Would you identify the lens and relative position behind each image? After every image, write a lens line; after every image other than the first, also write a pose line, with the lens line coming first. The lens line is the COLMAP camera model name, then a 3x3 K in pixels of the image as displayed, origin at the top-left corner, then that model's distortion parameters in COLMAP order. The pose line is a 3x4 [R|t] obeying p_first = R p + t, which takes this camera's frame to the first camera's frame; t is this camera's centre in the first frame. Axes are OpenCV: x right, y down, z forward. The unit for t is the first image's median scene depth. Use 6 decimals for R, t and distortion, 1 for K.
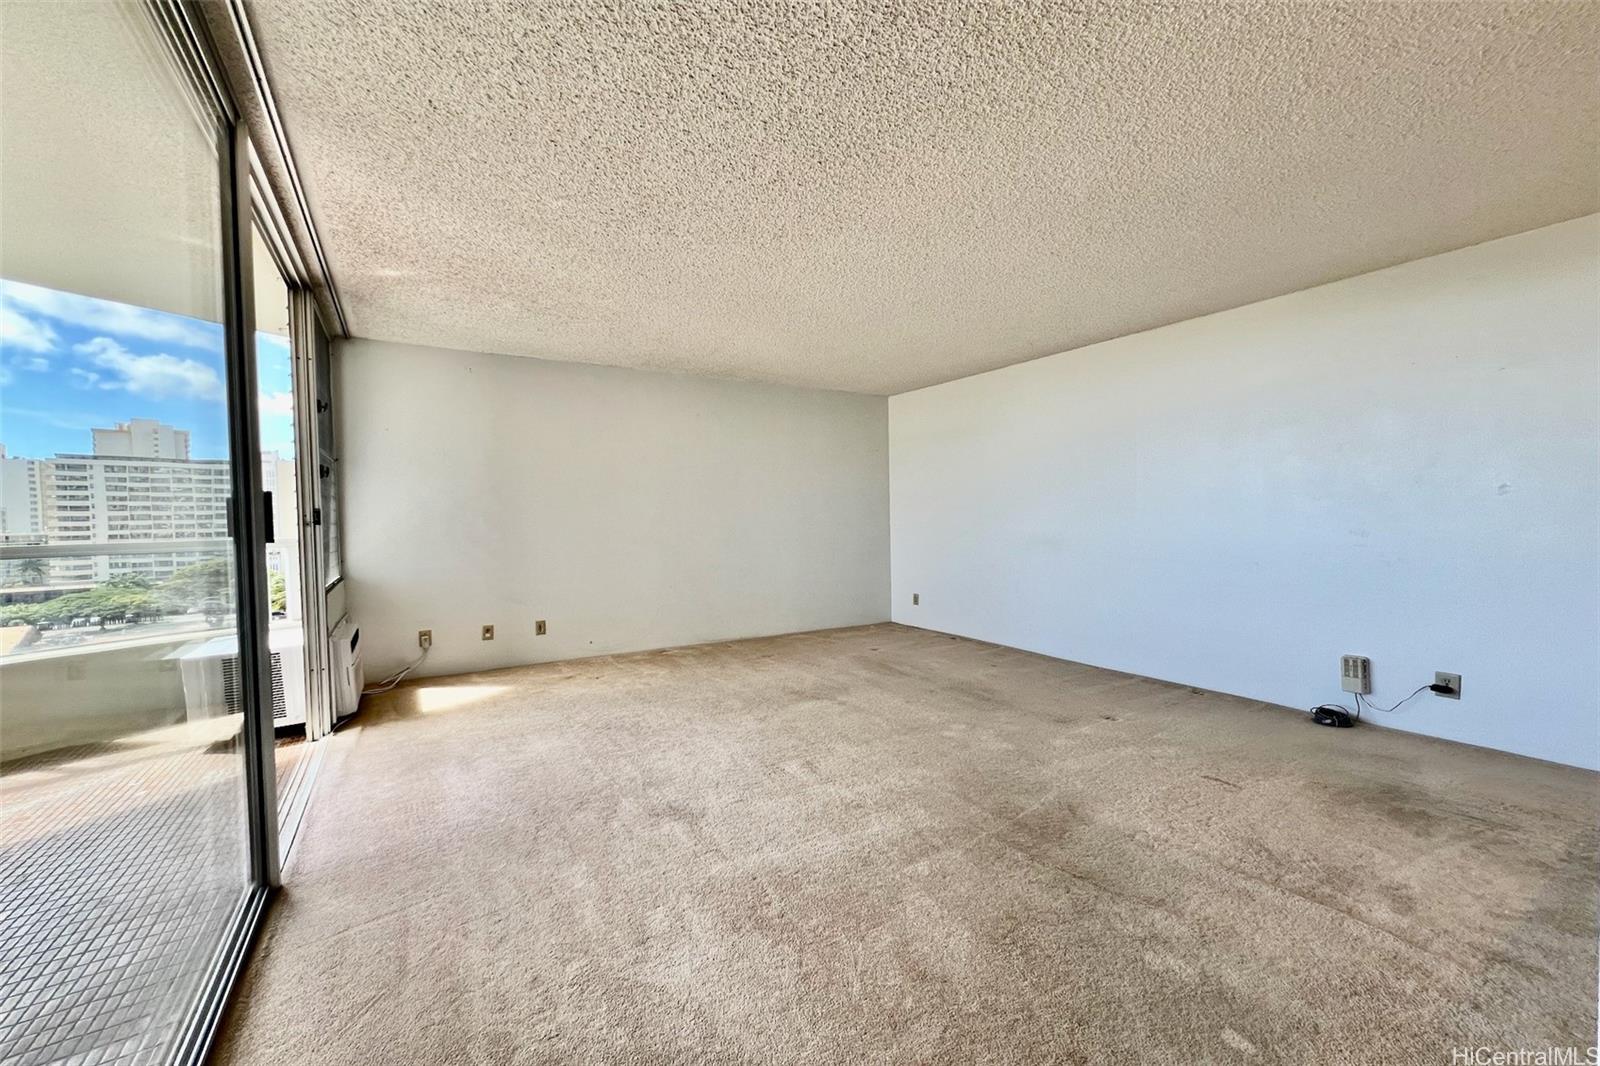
lens RADIAL K [[642.4, 0, 799.3], [0, 642.4, 541.3], [0, 0, 1]] dist [-0.001806, -0.000451]
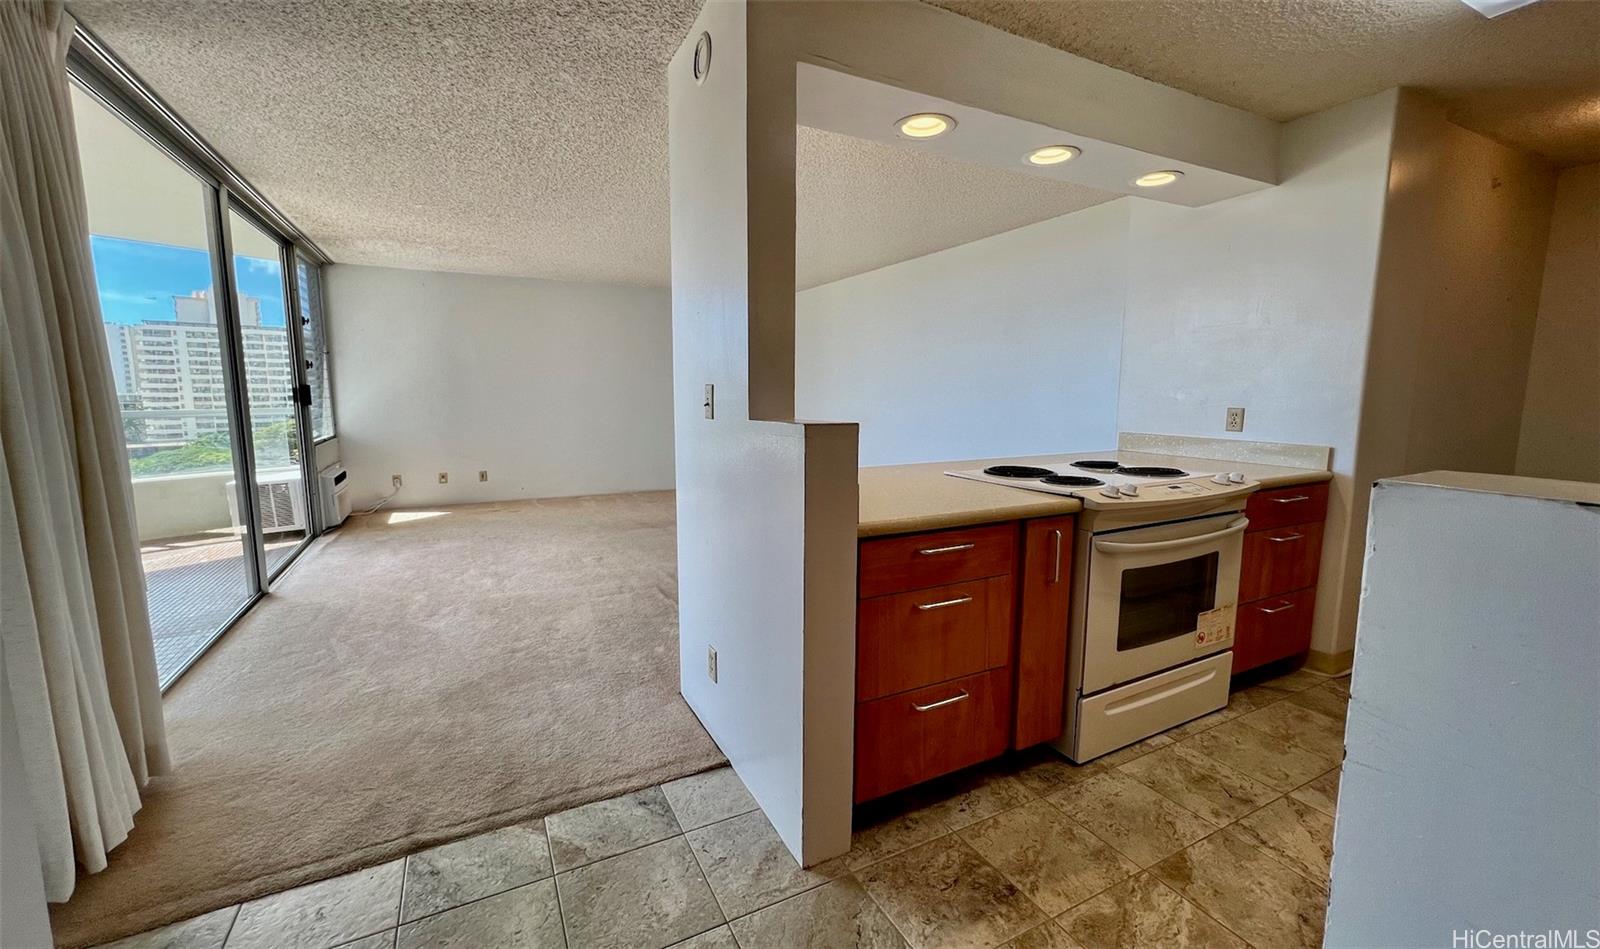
lens RADIAL K [[636.1, 0, 796.1], [0, 636.1, 471.7], [0, 0, 1]] dist [-0.001176, 0.000236]
pose [[0.997487, 0.026770, -0.065594, 0.357917], [-0.020930, 0.995887, 0.088152, -0.008211], [0.067684, -0.086558, 0.993945, -0.304084]]
